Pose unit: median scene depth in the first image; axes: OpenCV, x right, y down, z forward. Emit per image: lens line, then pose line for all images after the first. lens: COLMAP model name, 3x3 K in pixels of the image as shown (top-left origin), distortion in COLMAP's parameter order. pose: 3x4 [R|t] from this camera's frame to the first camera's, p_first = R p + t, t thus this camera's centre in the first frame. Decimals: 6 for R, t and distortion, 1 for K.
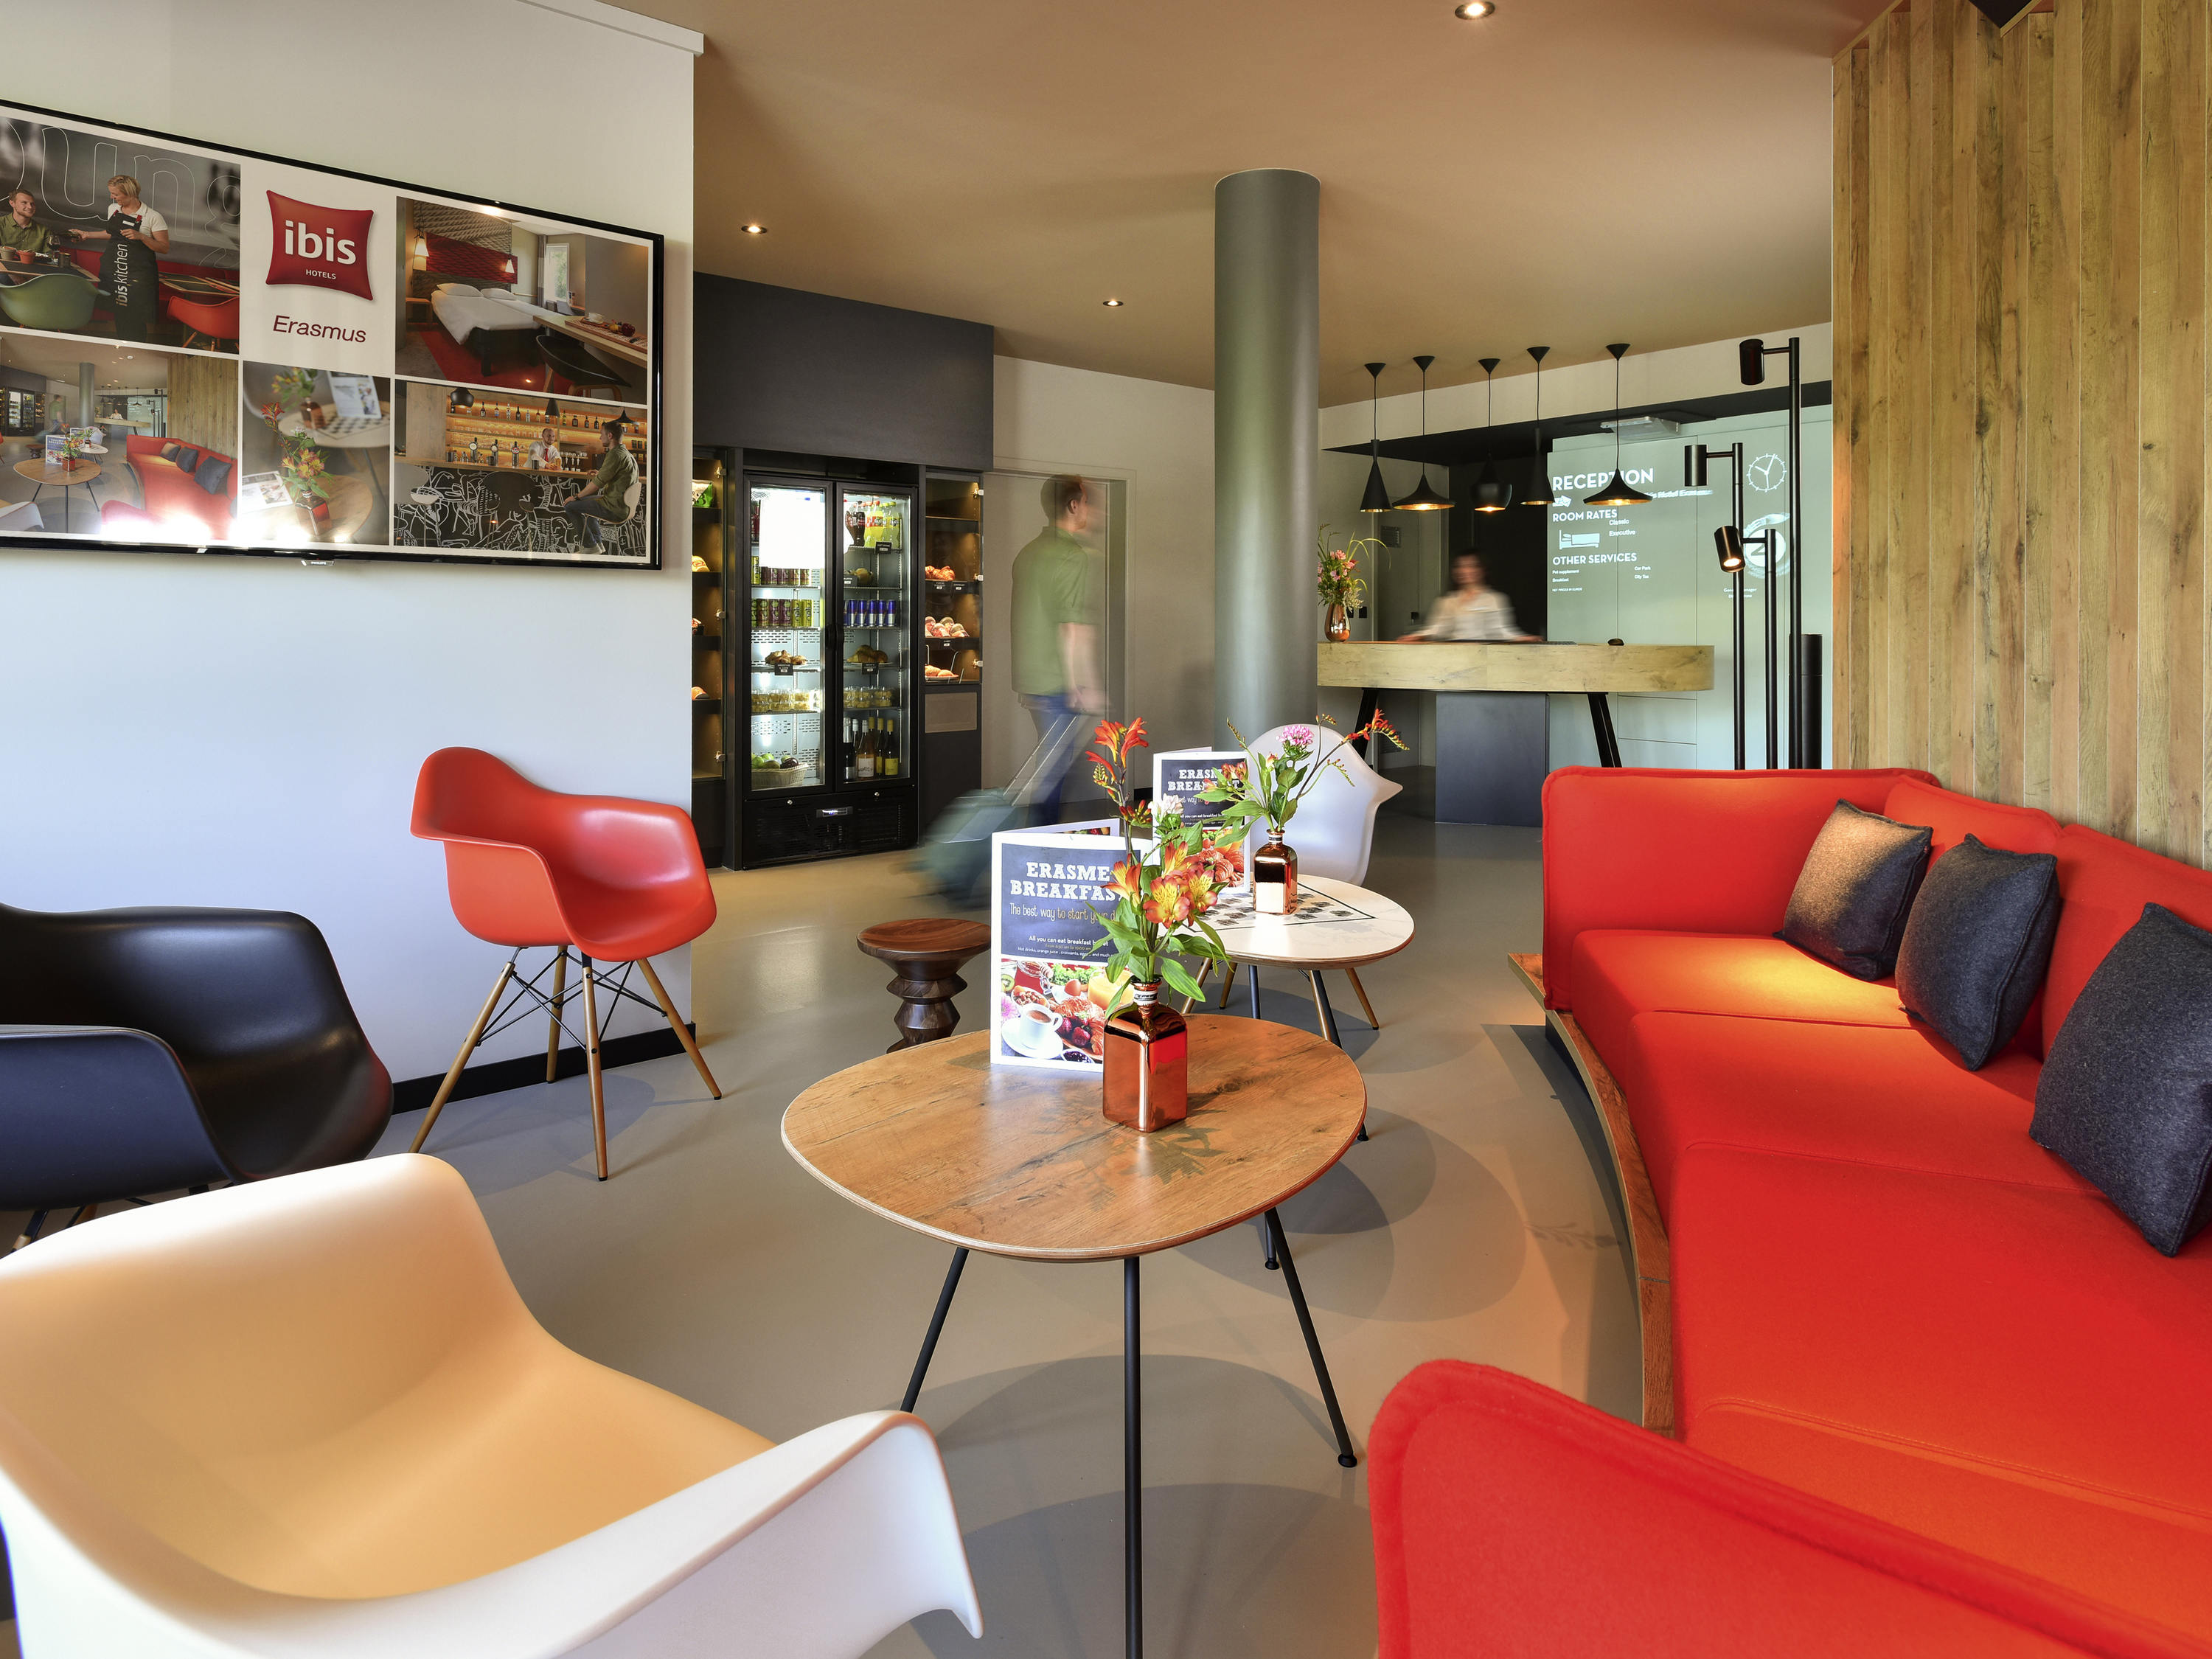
lens RADIAL K [[1159.0, 0, 1106.0], [0, 1159.0, 829.5], [0, 0, 1]] dist [-0.000057, 0.000389]
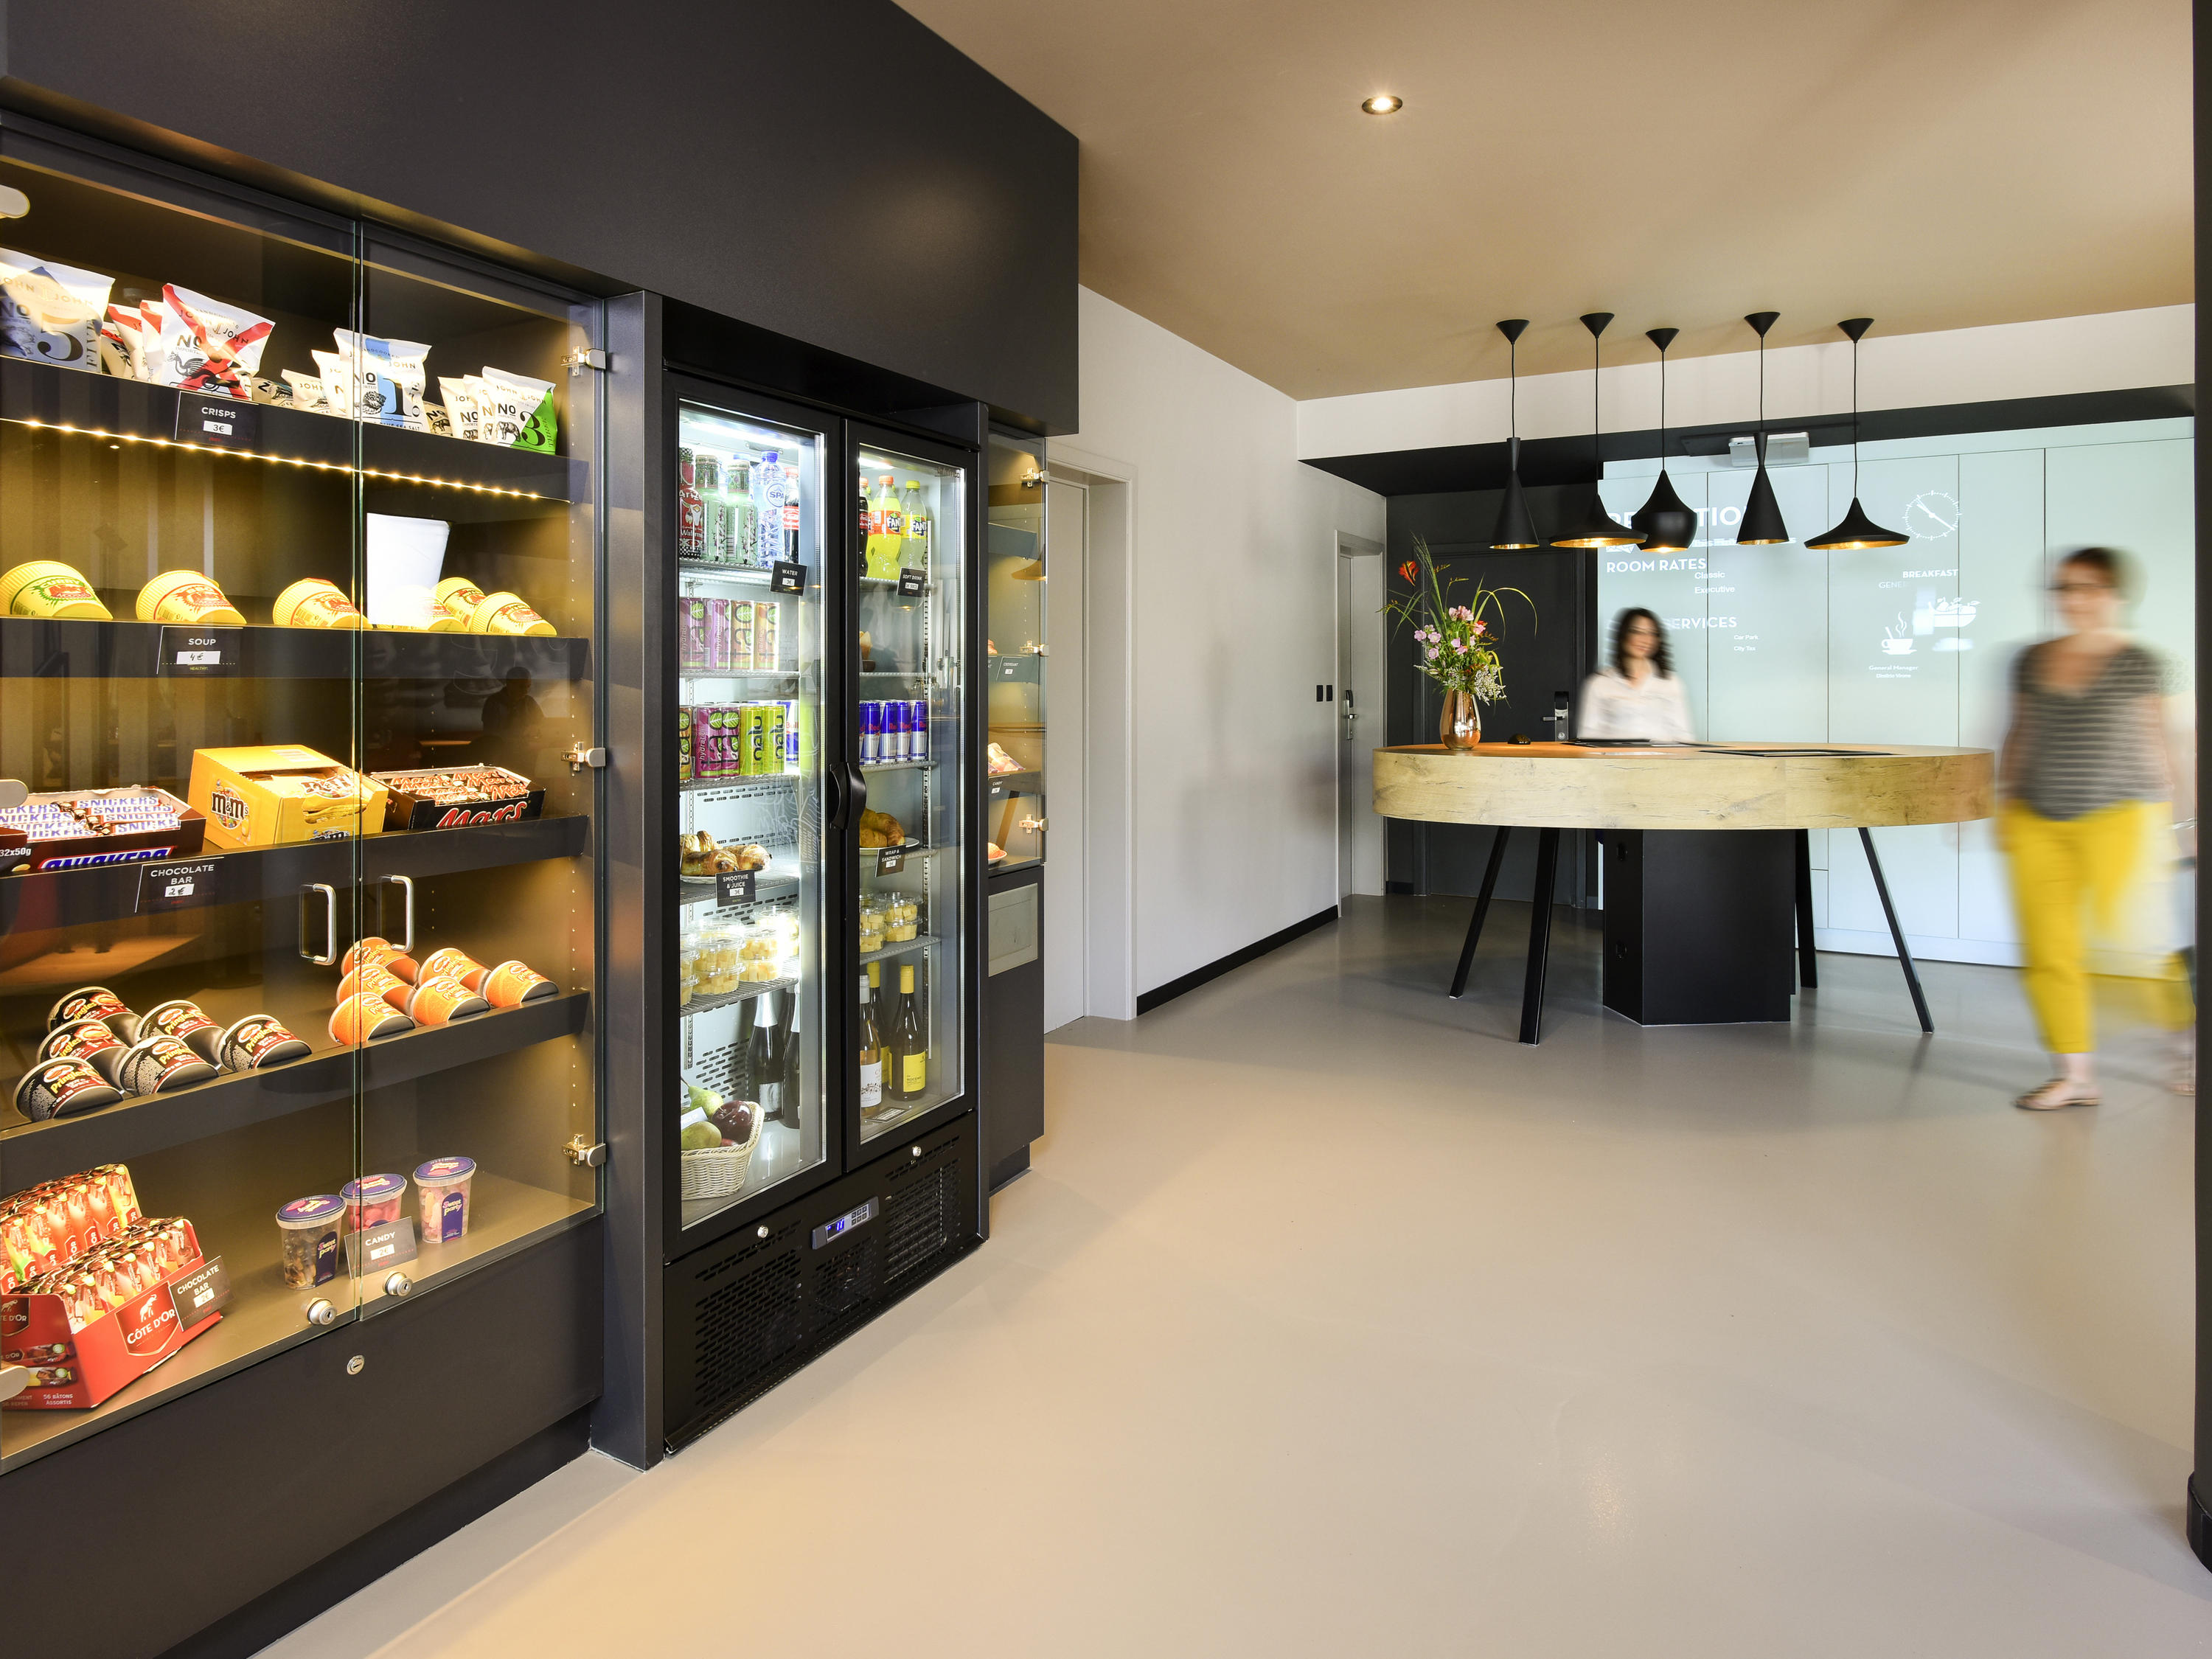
lens RADIAL K [[1275.3, 0, 1106.0], [0, 1275.3, 829.5], [0, 0, 1]] dist [-0.001193, -0.000040]
pose [[0.932266, -0.044810, 0.358988, -0.263915], [0.066657, 0.996586, -0.048706, -0.108493], [-0.355580, 0.069336, 0.932071, 0.472312]]
